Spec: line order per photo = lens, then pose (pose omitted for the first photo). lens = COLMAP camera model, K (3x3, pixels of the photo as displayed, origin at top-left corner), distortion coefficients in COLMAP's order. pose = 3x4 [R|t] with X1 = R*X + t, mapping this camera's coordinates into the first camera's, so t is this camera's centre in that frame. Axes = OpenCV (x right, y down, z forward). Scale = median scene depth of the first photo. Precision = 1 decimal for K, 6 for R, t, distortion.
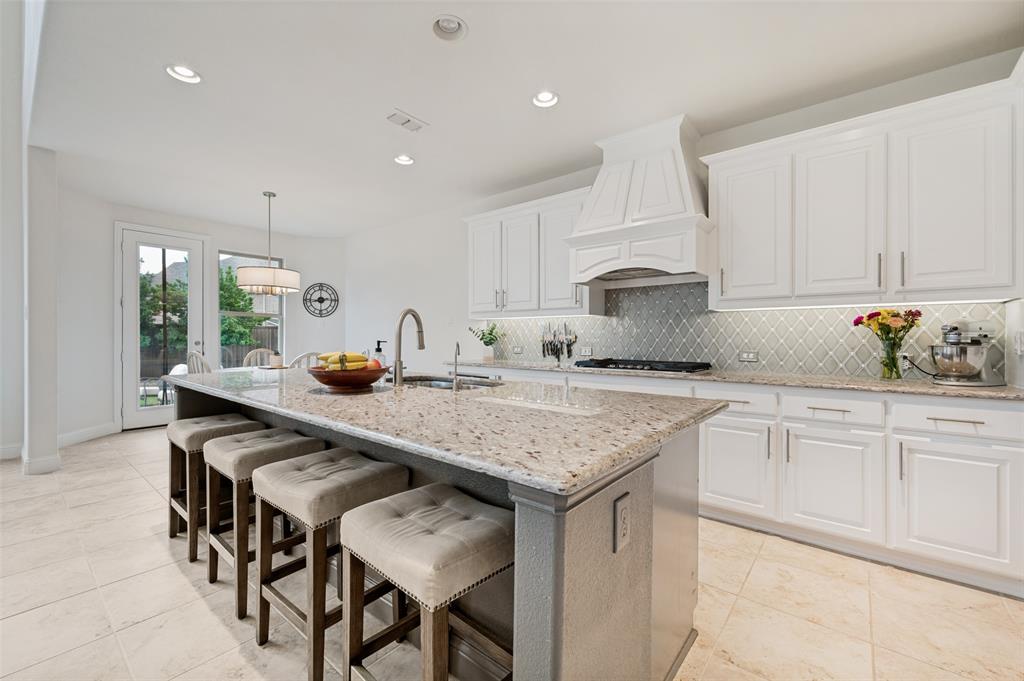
lens RADIAL K [[419.6, 0, 506.0], [0, 419.6, 337.5], [0, 0, 1]] dist [-0.000303, -0.000051]
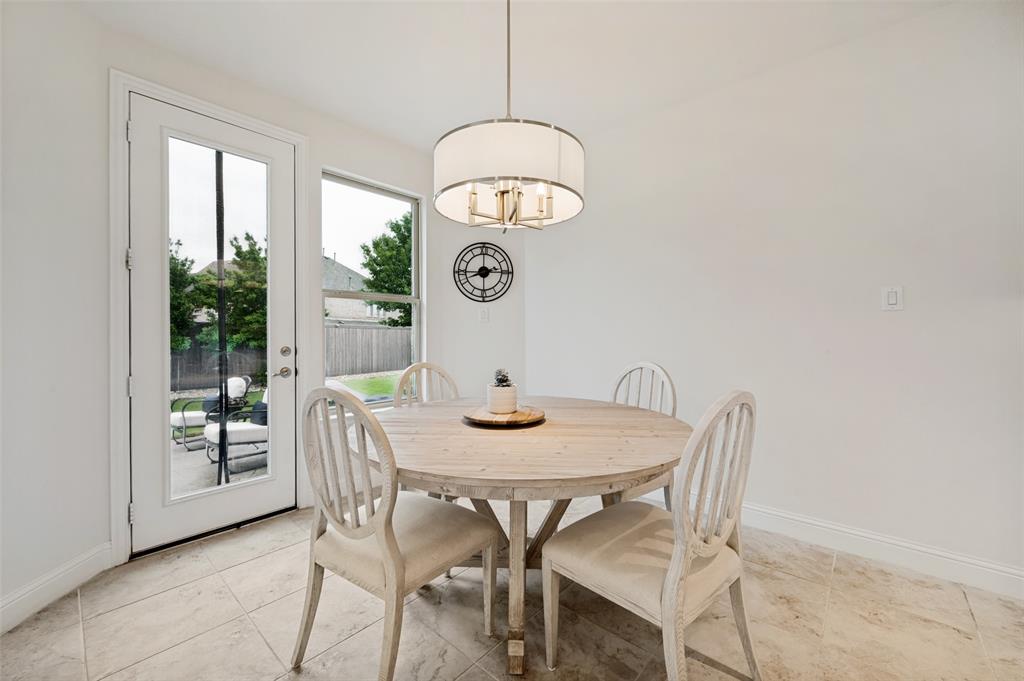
lens RADIAL K [[407.7, 0, 511.9], [0, 407.7, 336.7], [0, 0, 1]] dist [0.002026, 0.000345]
pose [[0.999360, -0.005991, -0.035264, -0.413652], [0.006005, 0.999982, 0.000284, -0.001632], [0.035261, -0.000495, 0.999378, 0.484459]]
